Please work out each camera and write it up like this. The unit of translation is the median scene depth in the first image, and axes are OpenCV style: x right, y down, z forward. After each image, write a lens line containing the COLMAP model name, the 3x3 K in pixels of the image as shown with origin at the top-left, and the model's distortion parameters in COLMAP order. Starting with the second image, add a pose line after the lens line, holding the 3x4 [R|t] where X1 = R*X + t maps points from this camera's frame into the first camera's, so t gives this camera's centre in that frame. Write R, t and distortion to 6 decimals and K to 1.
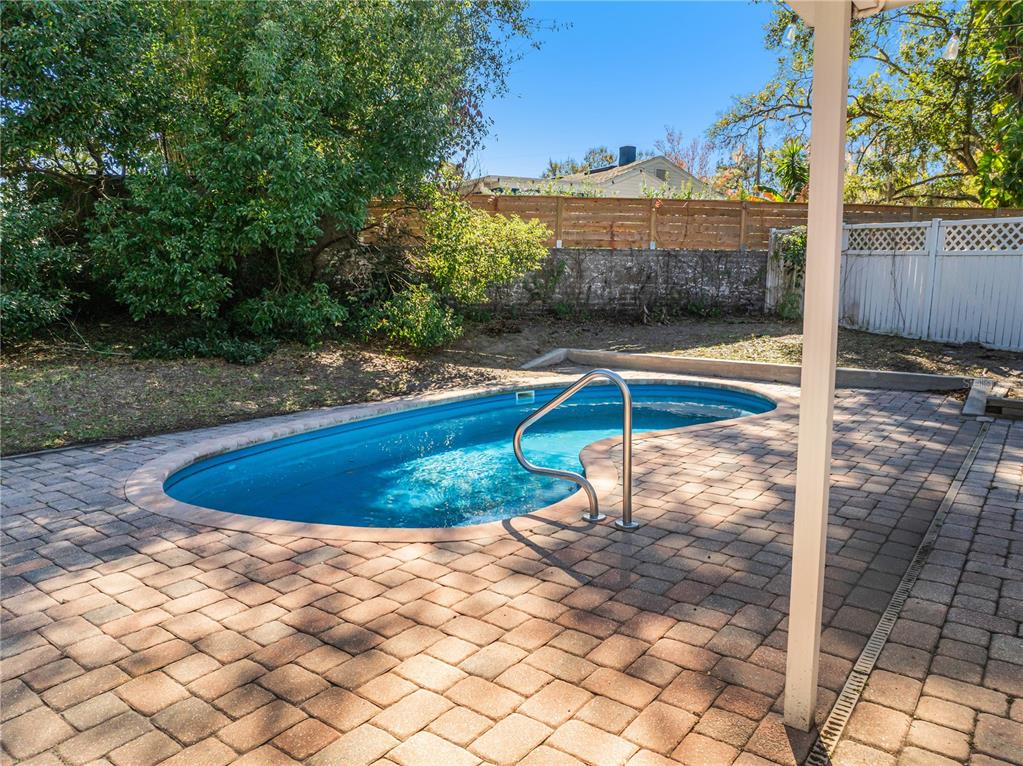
lens RADIAL K [[725.5, 0, 520.1], [0, 725.5, 377.4], [0, 0, 1]] dist [-0.054330, 0.018776]
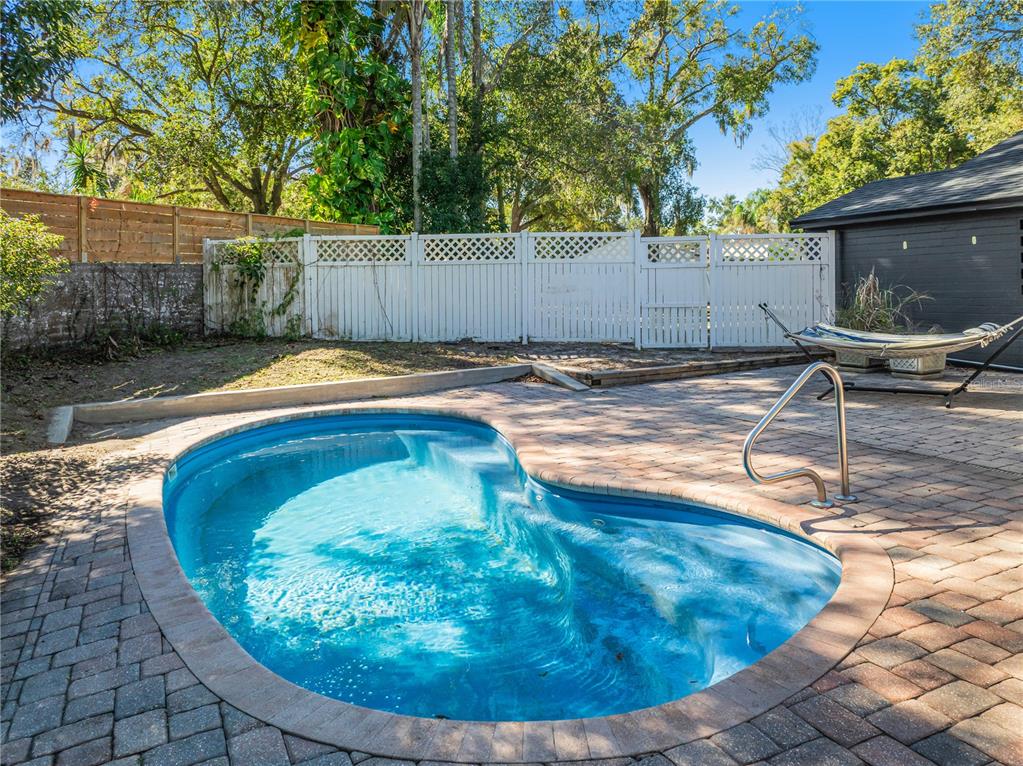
lens RADIAL K [[725.5, 0, 517.1], [0, 725.5, 391.4], [0, 0, 1]] dist [-0.054330, 0.018776]
pose [[0.452957, -0.150212, 0.878787, -0.335659], [0.155120, 0.983948, 0.088233, -0.047451], [-0.877934, 0.096351, 0.468987, 0.315990]]
